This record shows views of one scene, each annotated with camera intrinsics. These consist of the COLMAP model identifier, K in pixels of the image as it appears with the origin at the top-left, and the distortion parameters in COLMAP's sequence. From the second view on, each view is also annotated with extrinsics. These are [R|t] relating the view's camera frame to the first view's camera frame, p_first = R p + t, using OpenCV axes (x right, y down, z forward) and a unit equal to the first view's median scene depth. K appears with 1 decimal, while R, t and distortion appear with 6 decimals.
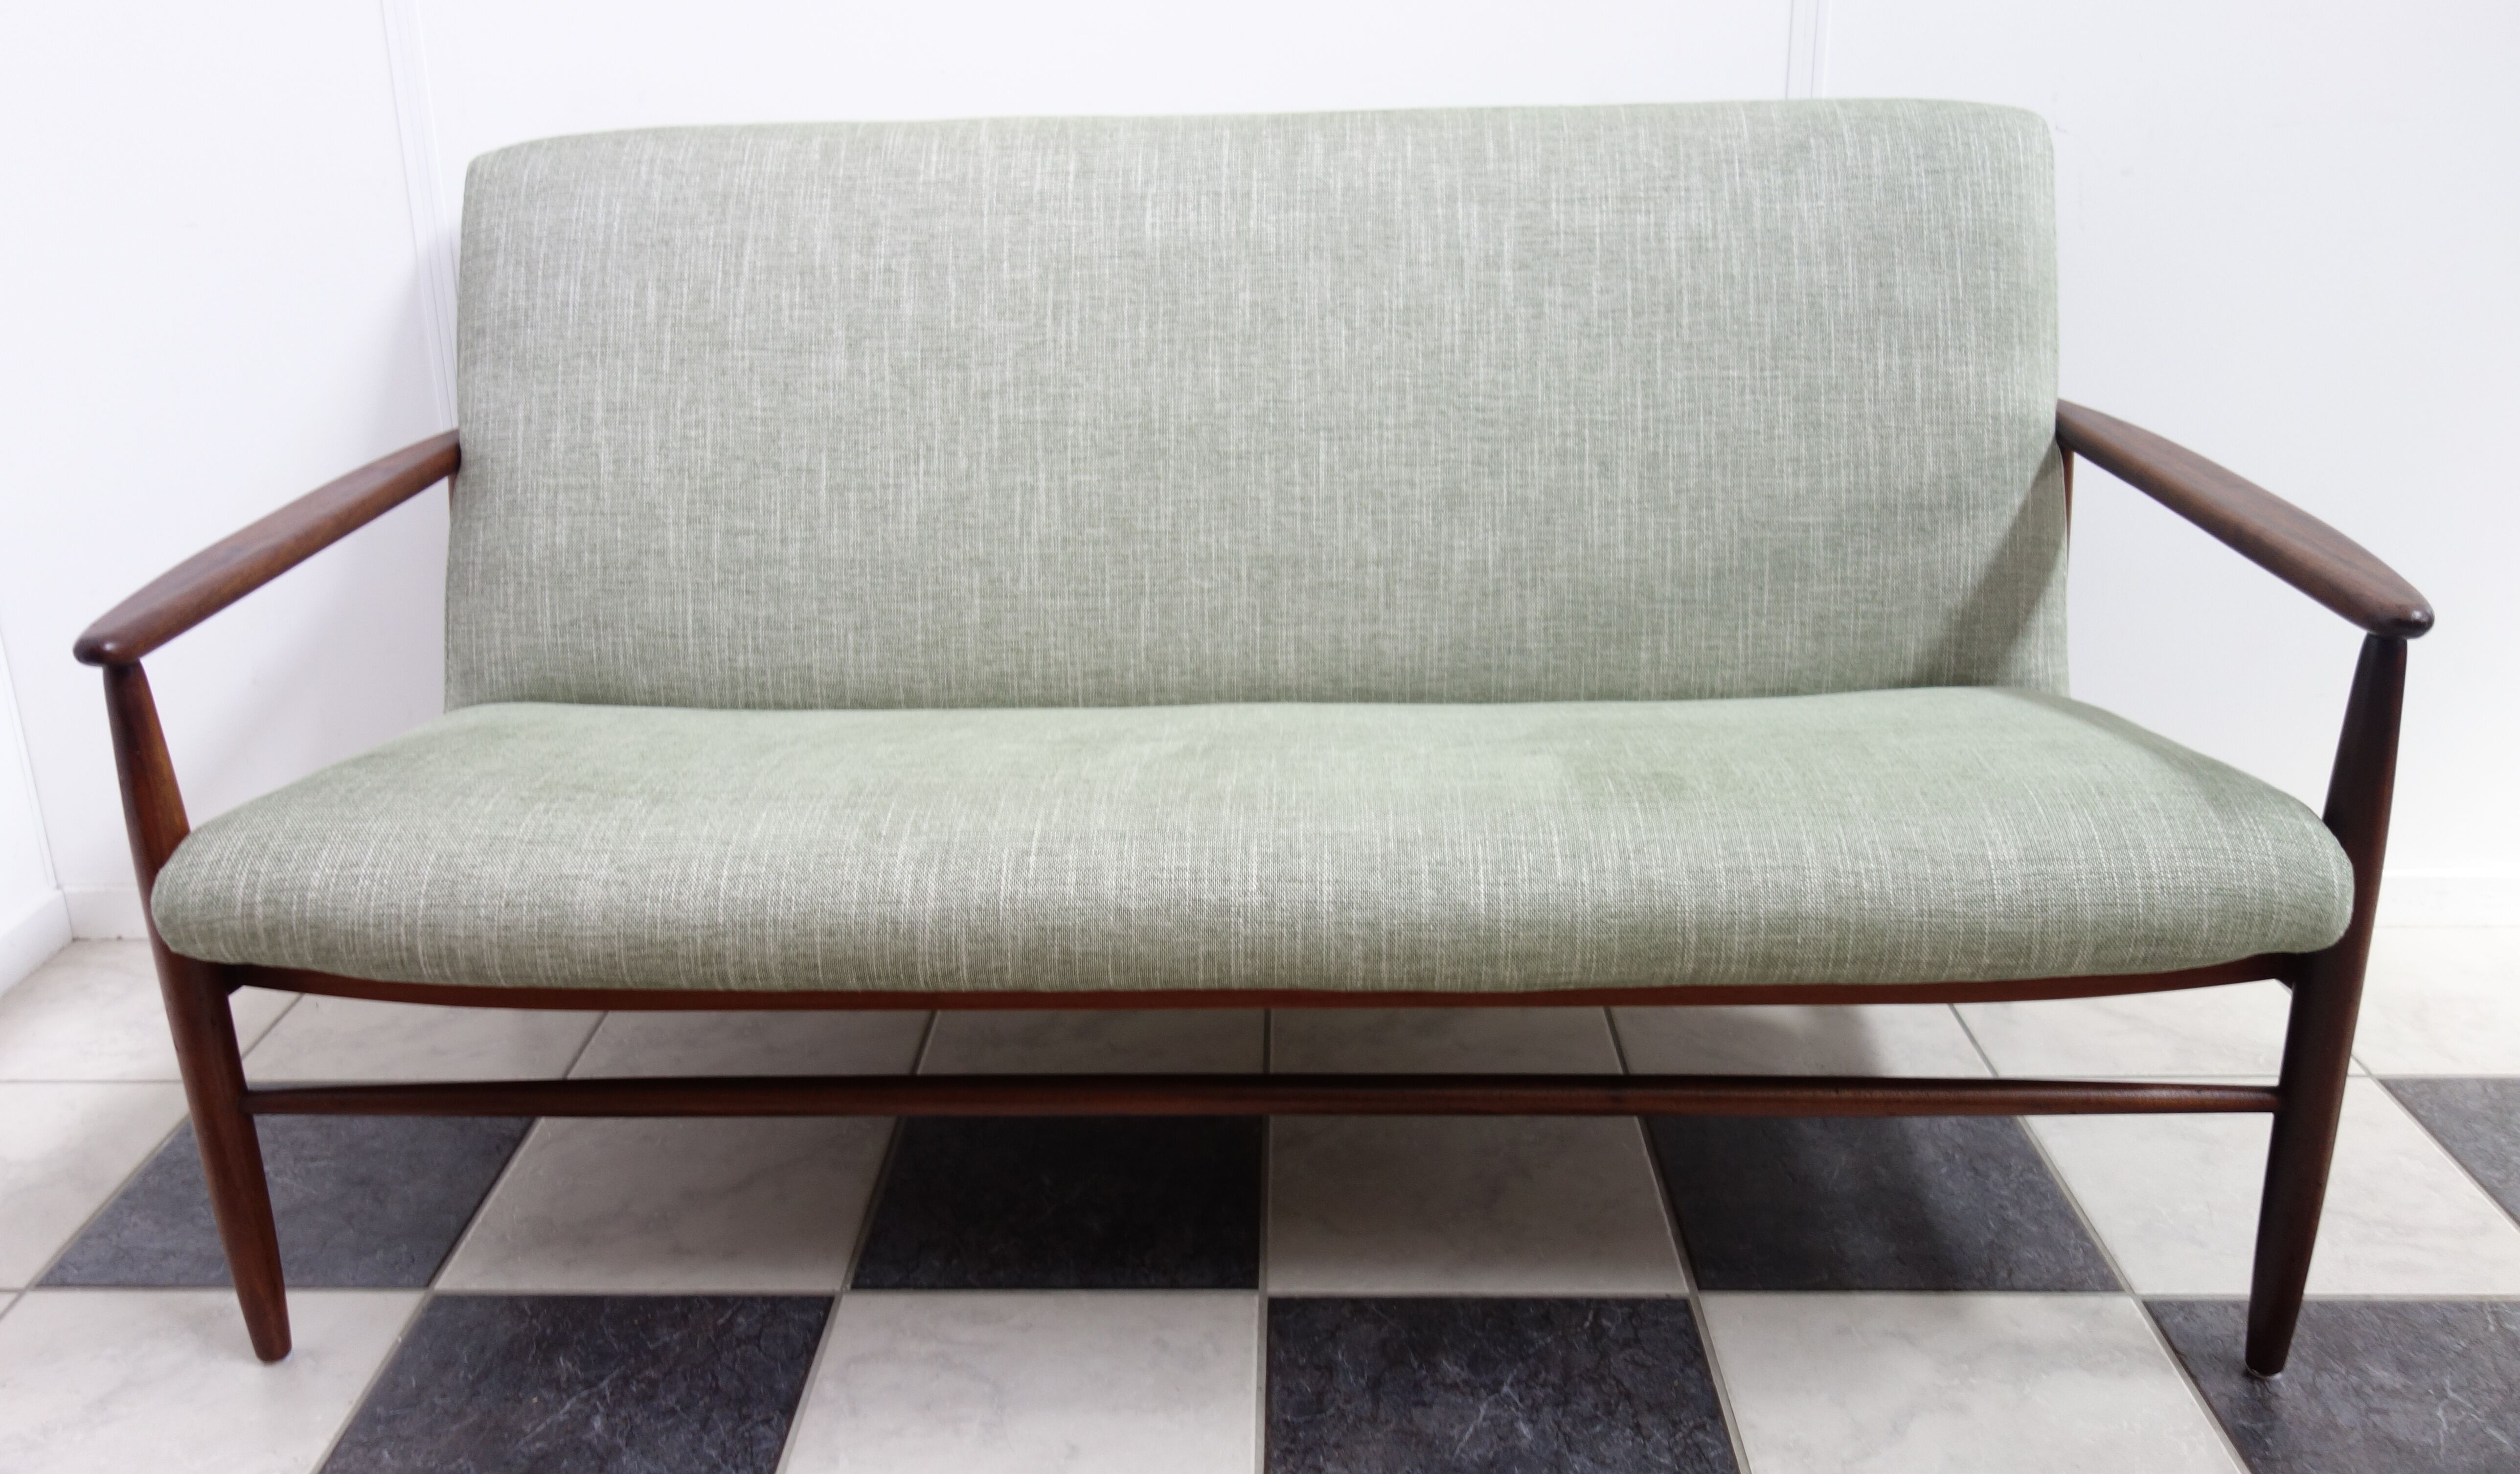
lens RADIAL K [[2082.7, 0, 1120.7], [0, 2082.7, 591.3], [0, 0, 1]] dist [0.002778, -0.011351]
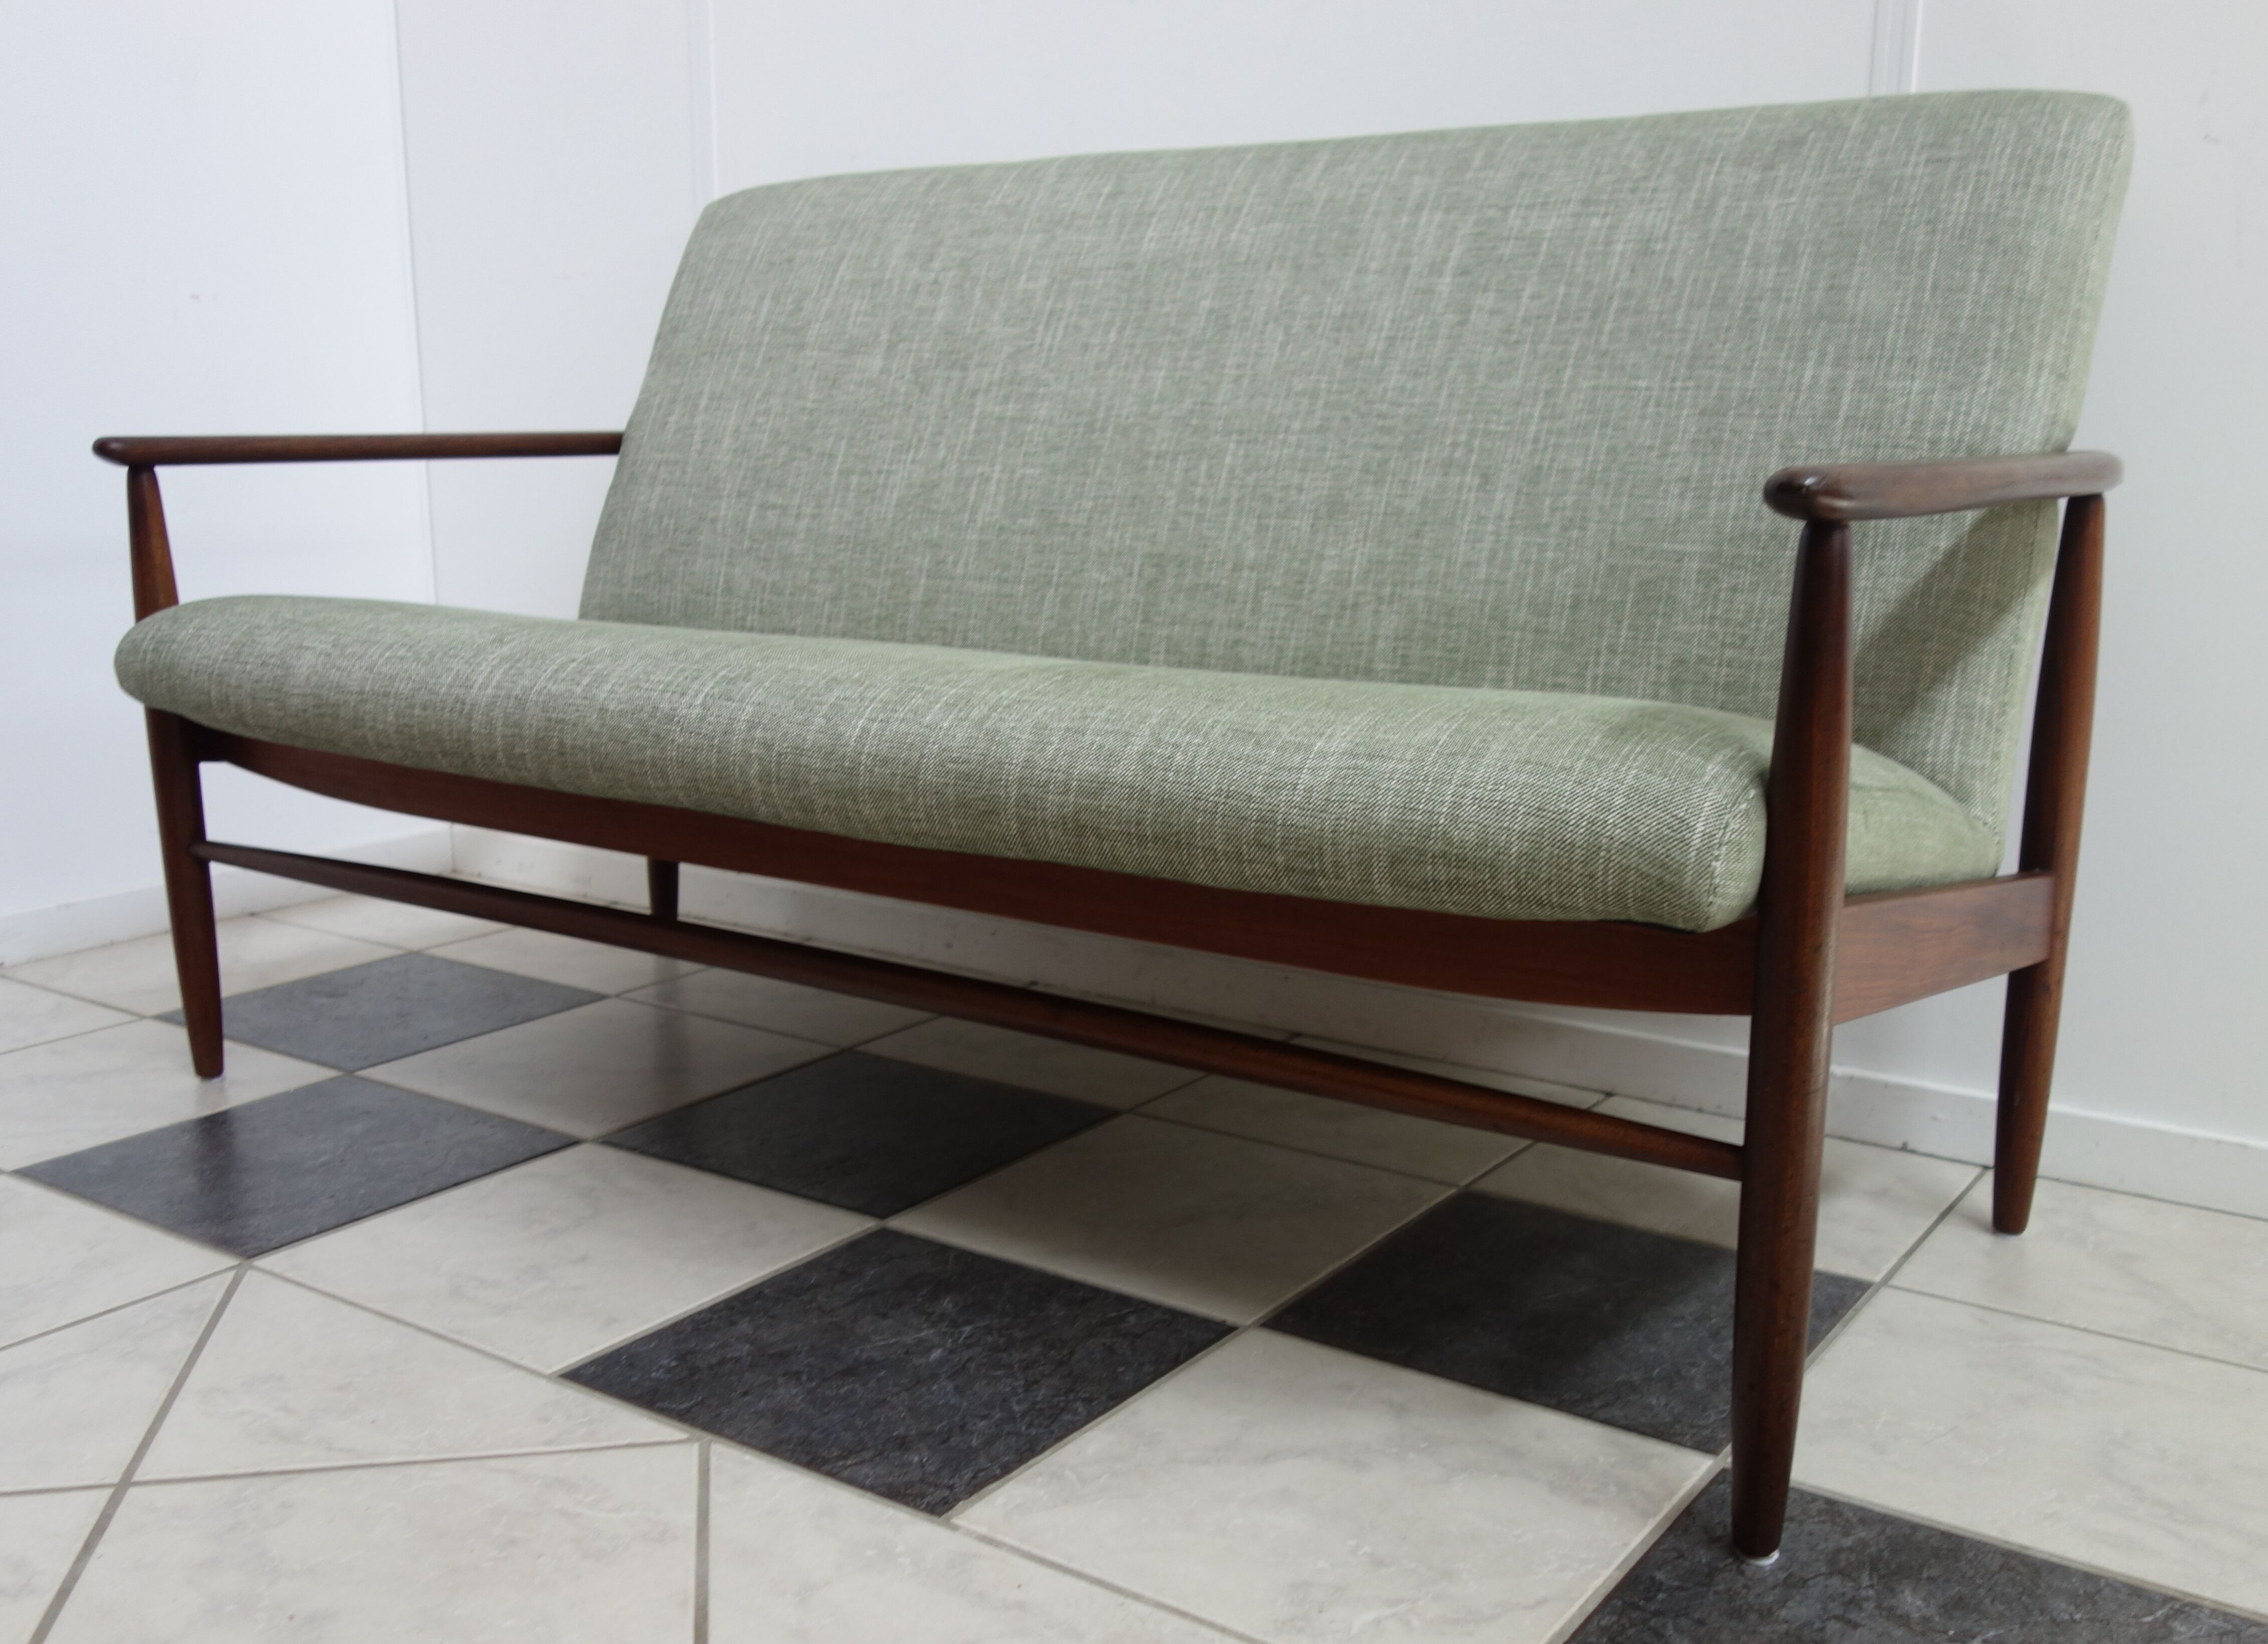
lens RADIAL K [[2128.6, 0, 1126.6], [0, 2128.6, 834.0], [0, 0, 1]] dist [-0.005104, 0.000000]
pose [[0.850800, 0.137228, -0.507255, 0.588812], [-0.180806, 0.982808, -0.037378, 0.154035], [0.493405, 0.123516, 0.860985, 0.145525]]
